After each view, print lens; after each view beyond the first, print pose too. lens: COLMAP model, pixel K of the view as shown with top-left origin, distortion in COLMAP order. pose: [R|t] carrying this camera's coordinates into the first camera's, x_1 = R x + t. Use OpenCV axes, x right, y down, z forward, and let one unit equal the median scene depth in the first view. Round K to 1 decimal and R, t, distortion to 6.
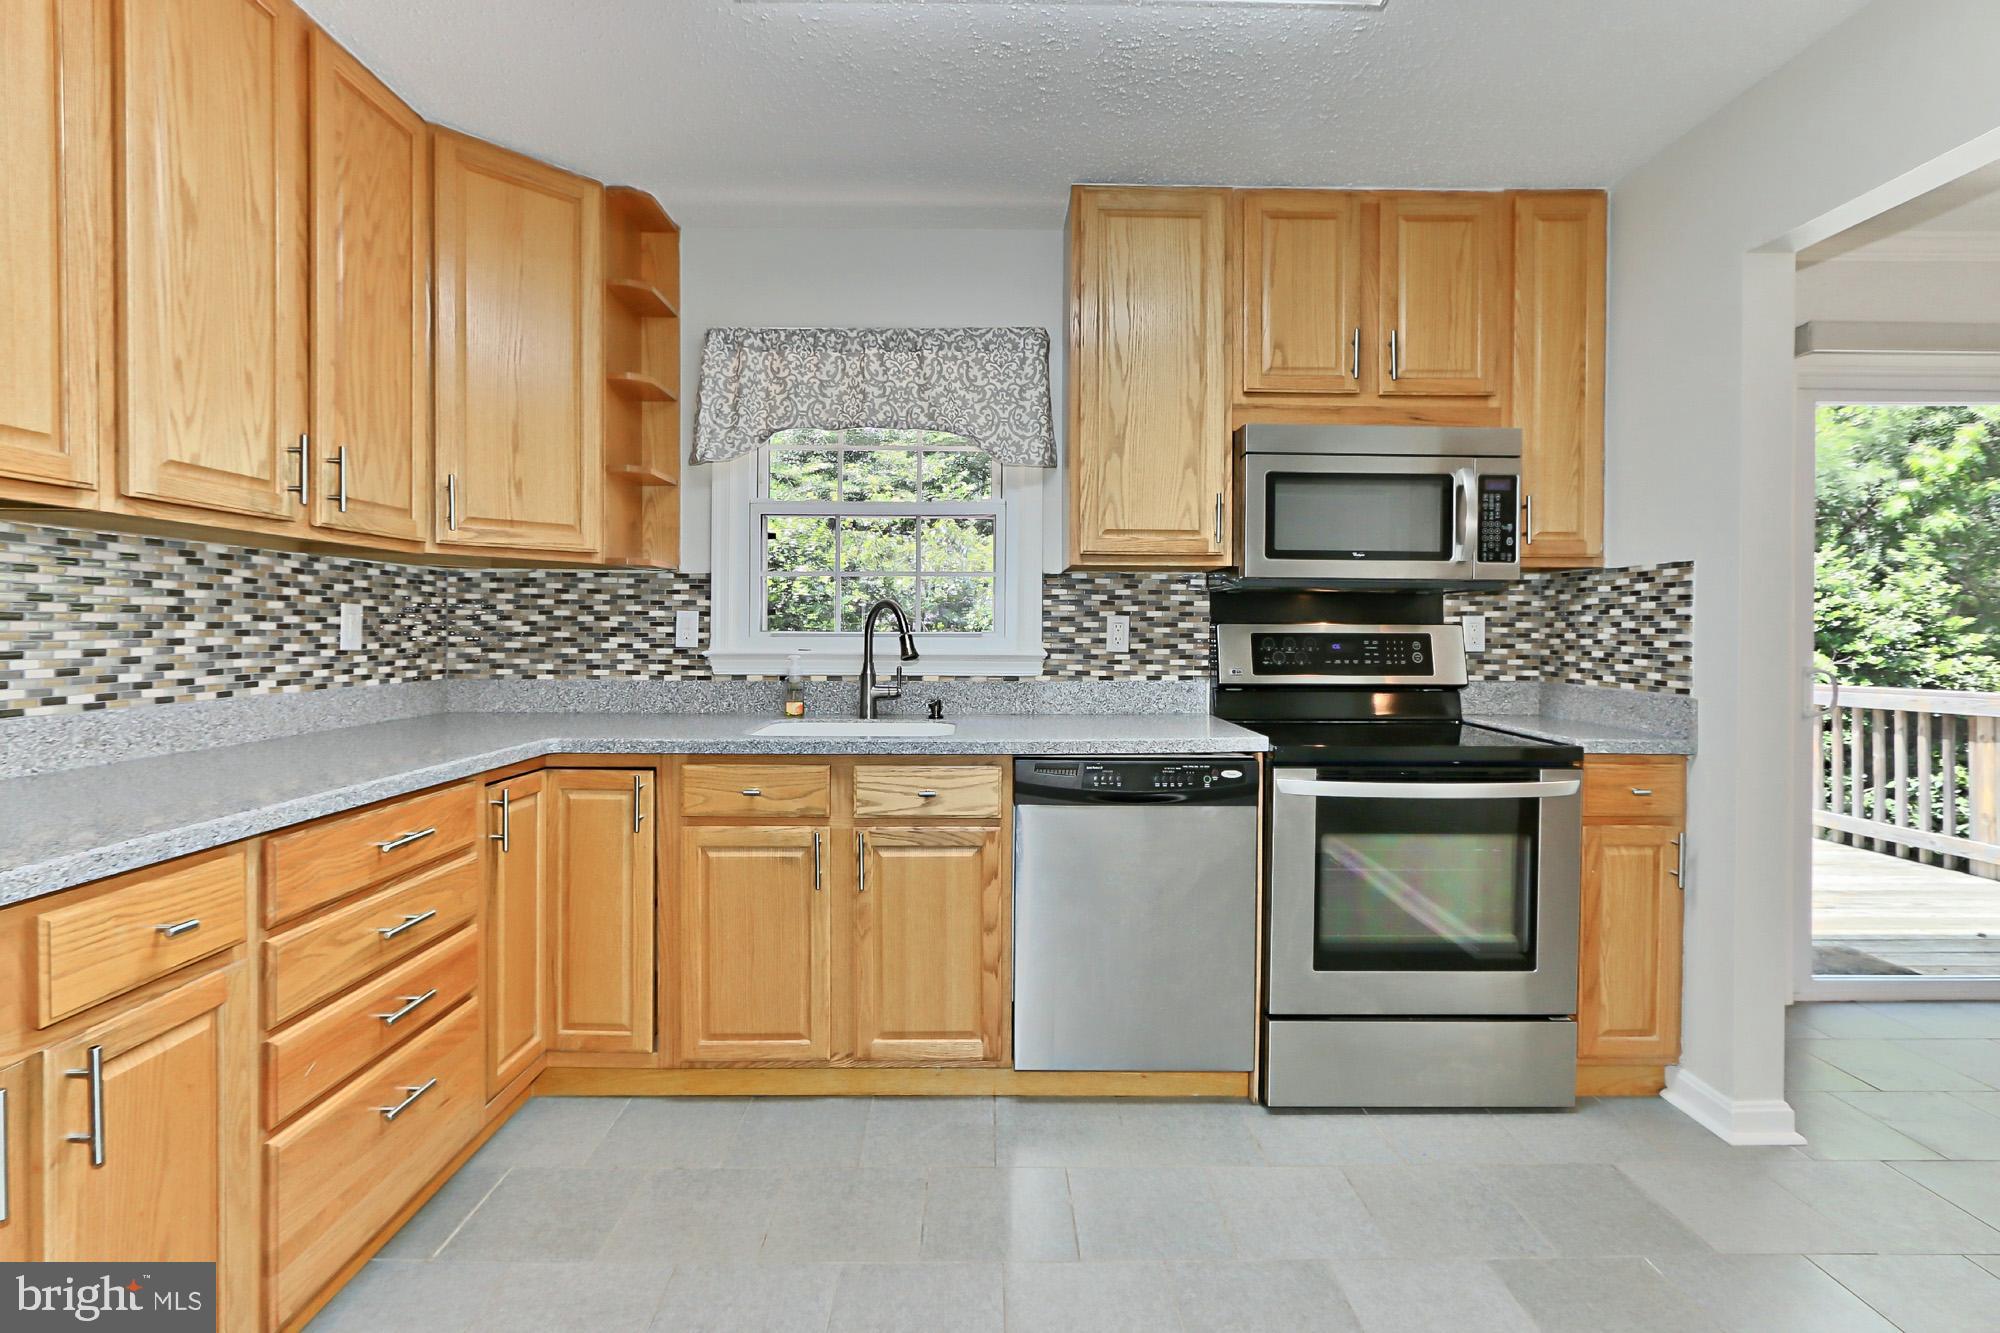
lens RADIAL K [[855.7, 0, 907.9], [0, 855.7, 634.0], [0, 0, 1]] dist [-0.013165, 0.002996]
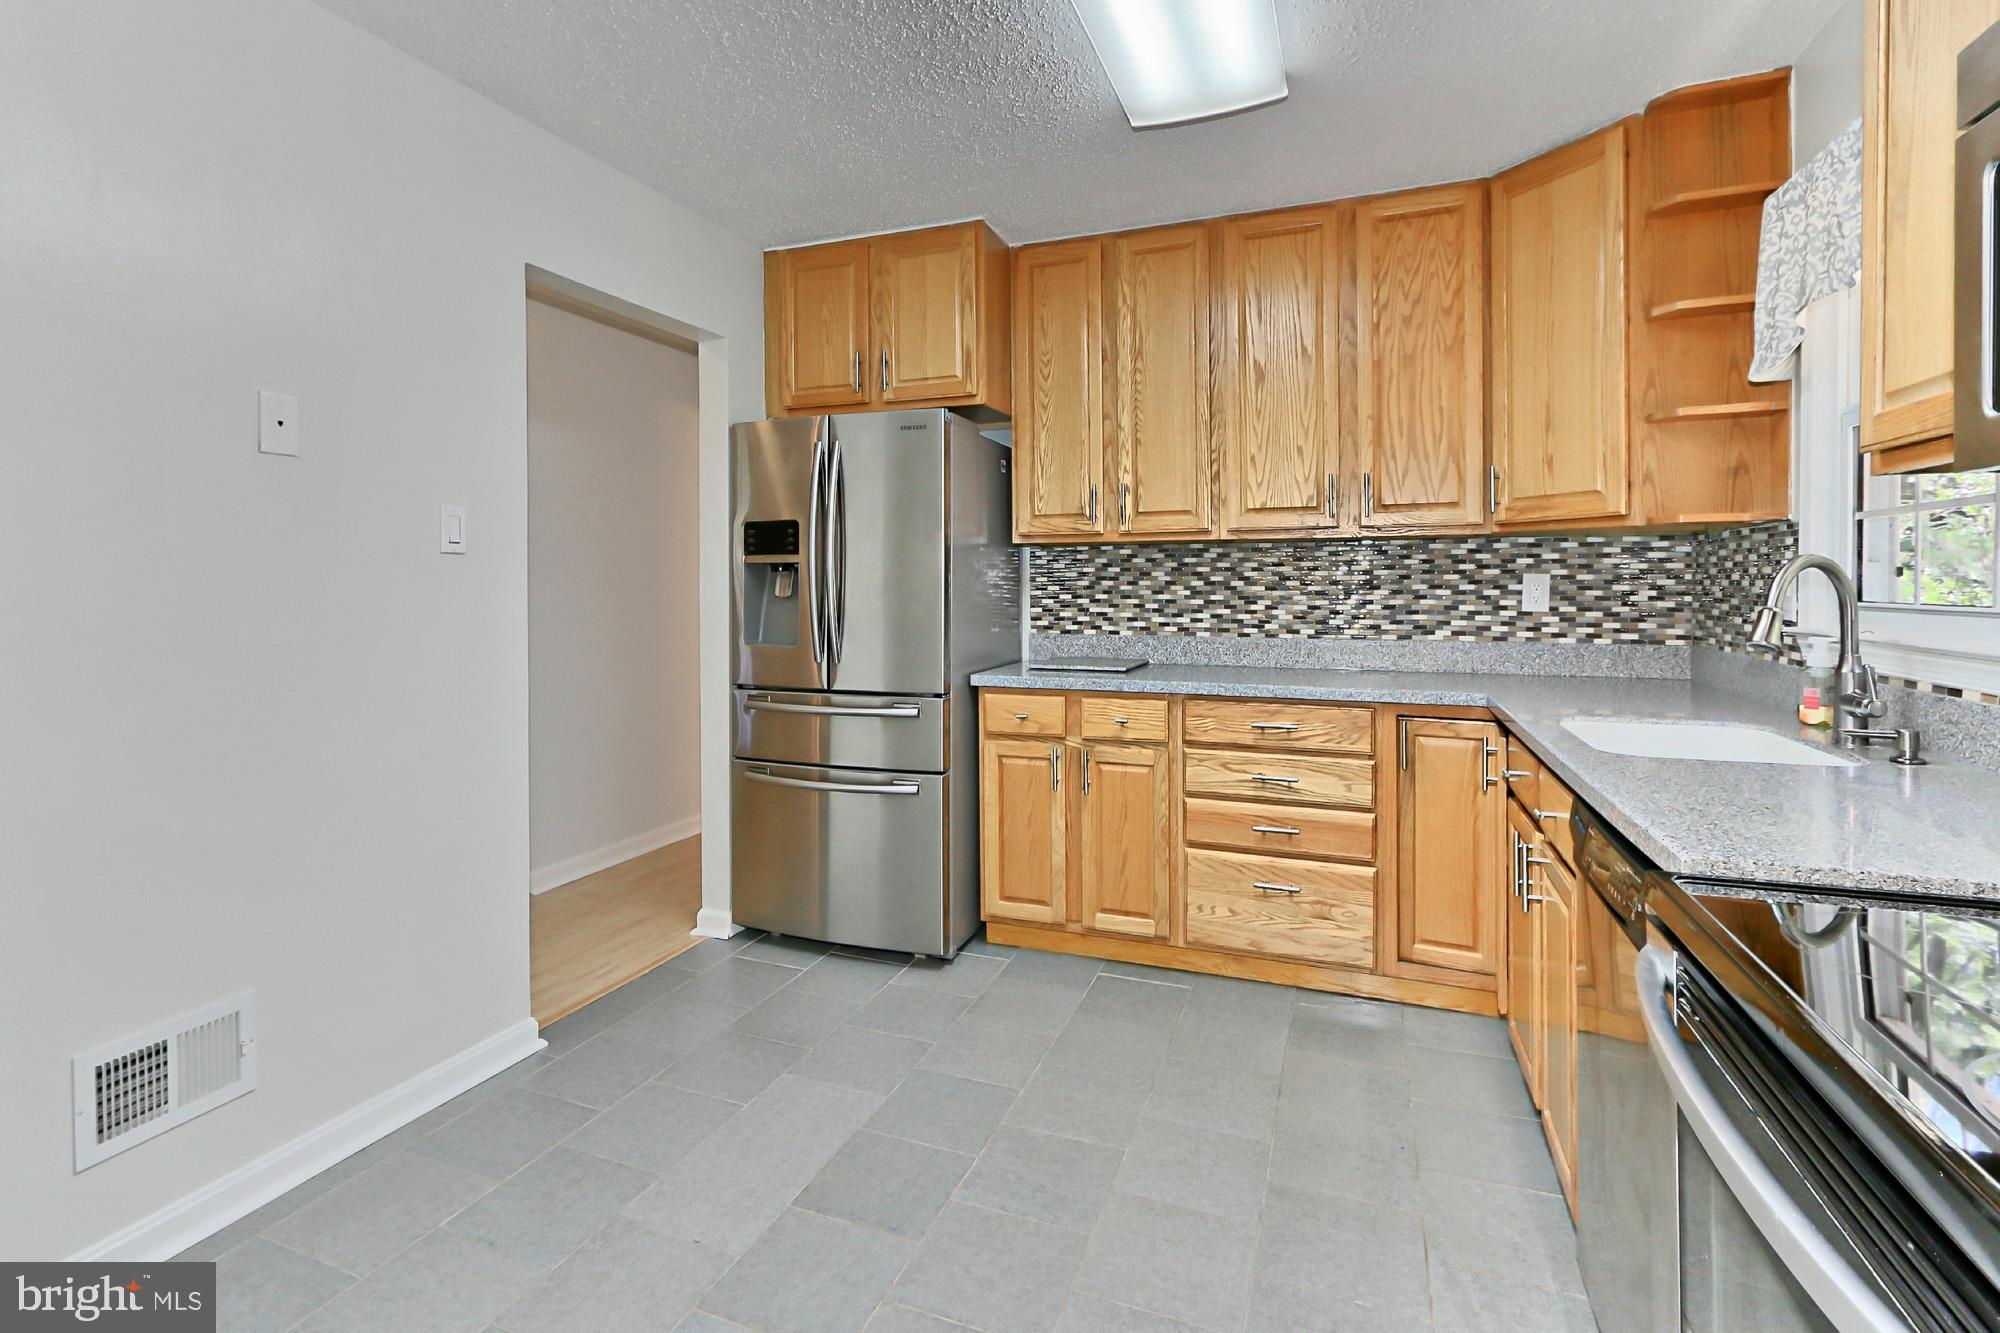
lens RADIAL K [[960.4, 0, 1081.0], [0, 960.4, 581.5], [0, 0, 1]] dist [-0.019453, 0.001313]
pose [[-0.232479, -0.004384, -0.972592, 0.887771], [-0.001722, 0.999990, -0.004095, -0.018661], [0.972600, 0.000723, -0.232484, 0.743250]]
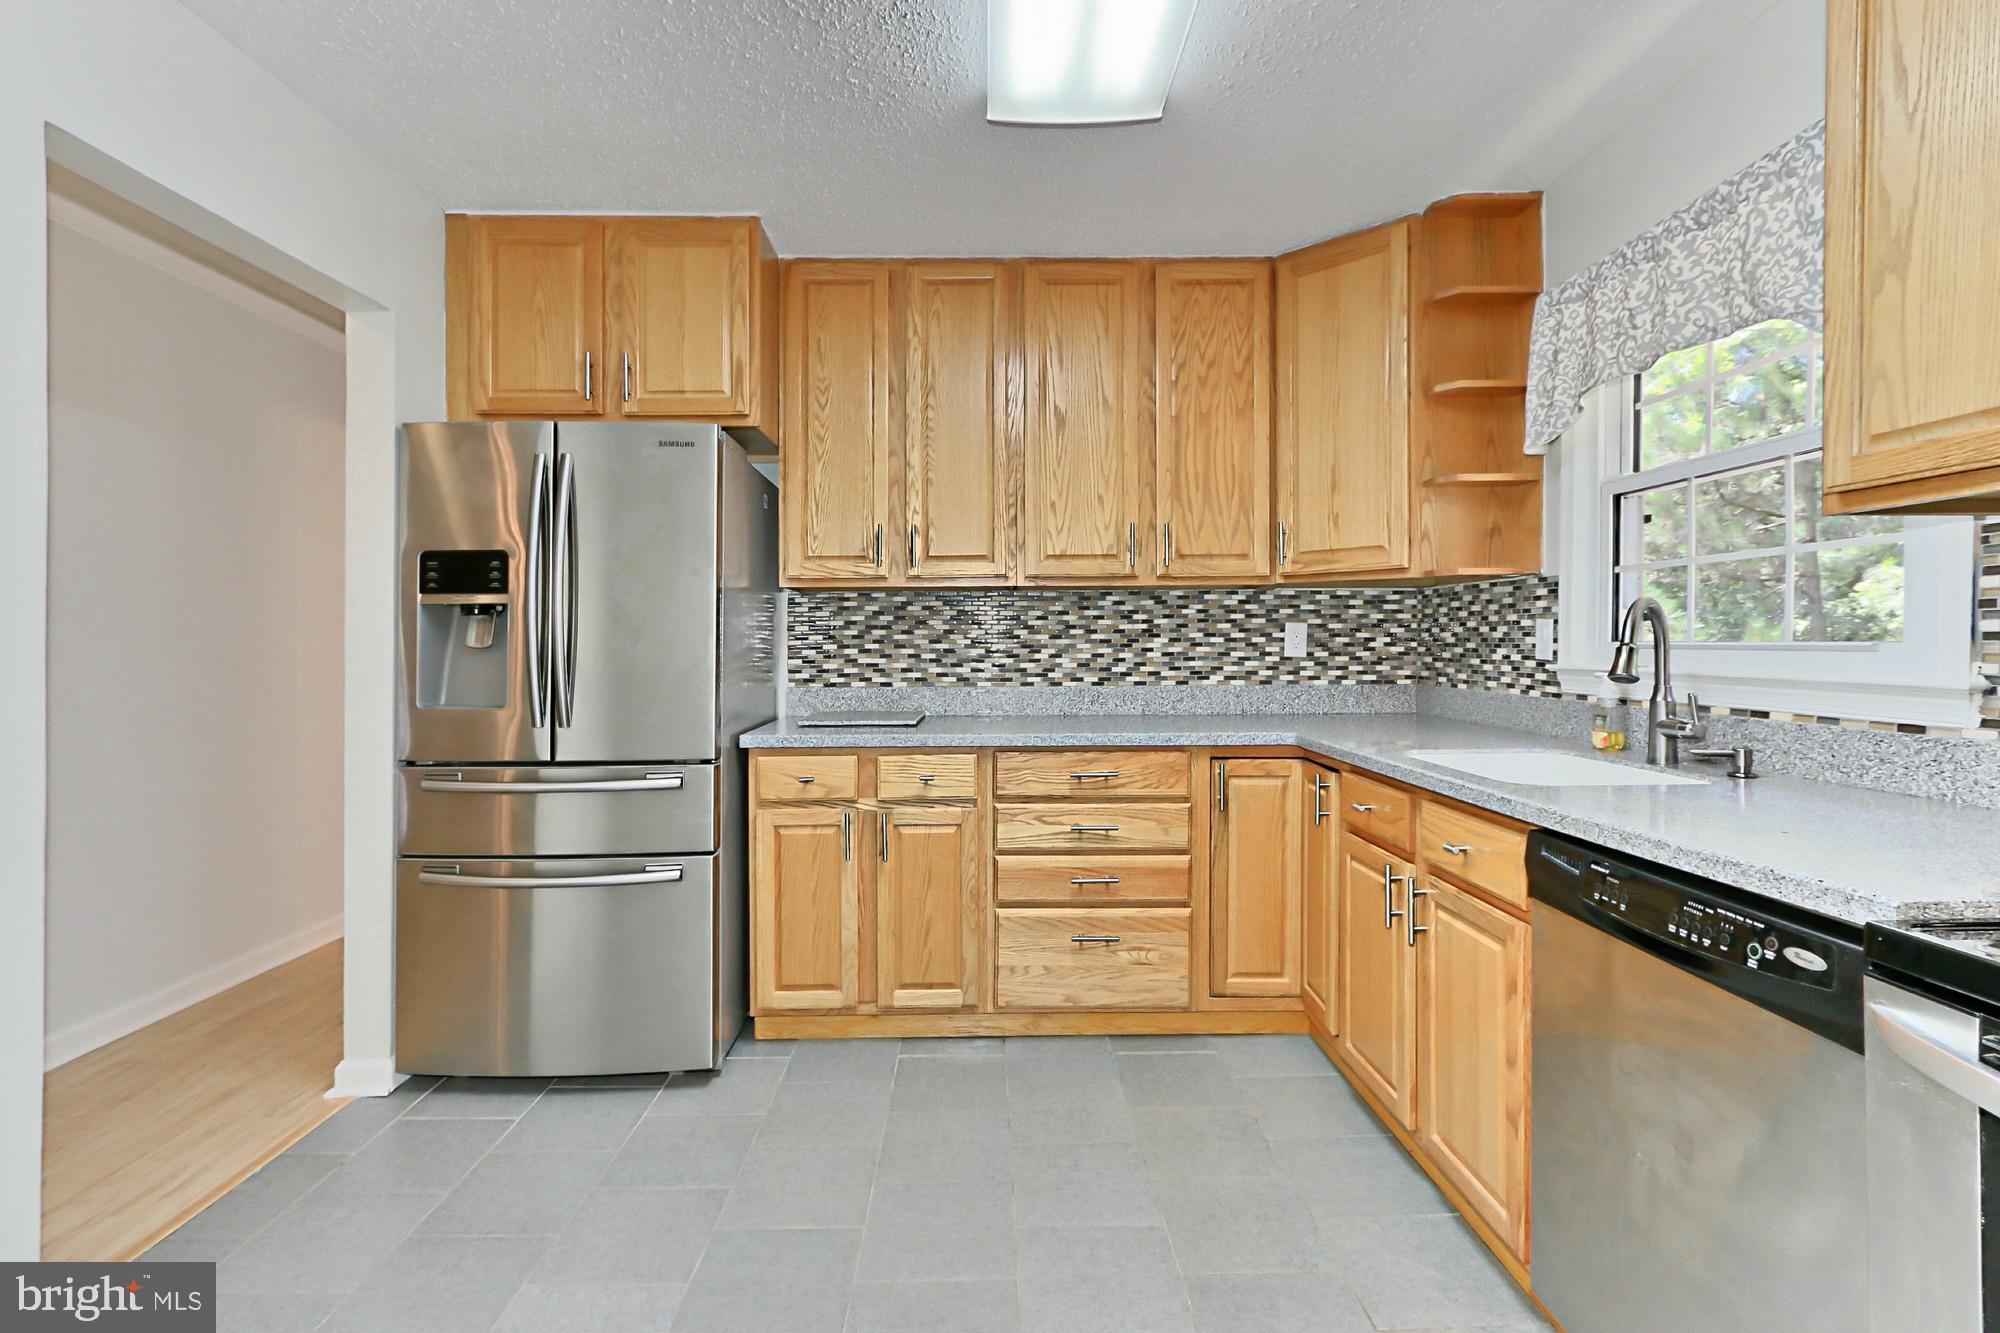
lens RADIAL K [[855.7, 0, 1088.9], [0, 855.7, 631.5], [0, 0, 1]] dist [-0.013165, 0.002996]
pose [[0.160608, -0.015243, -0.986901, 0.683644], [0.000942, 0.999883, -0.015290, -0.001250], [0.987018, 0.001526, 0.160603, 0.499704]]
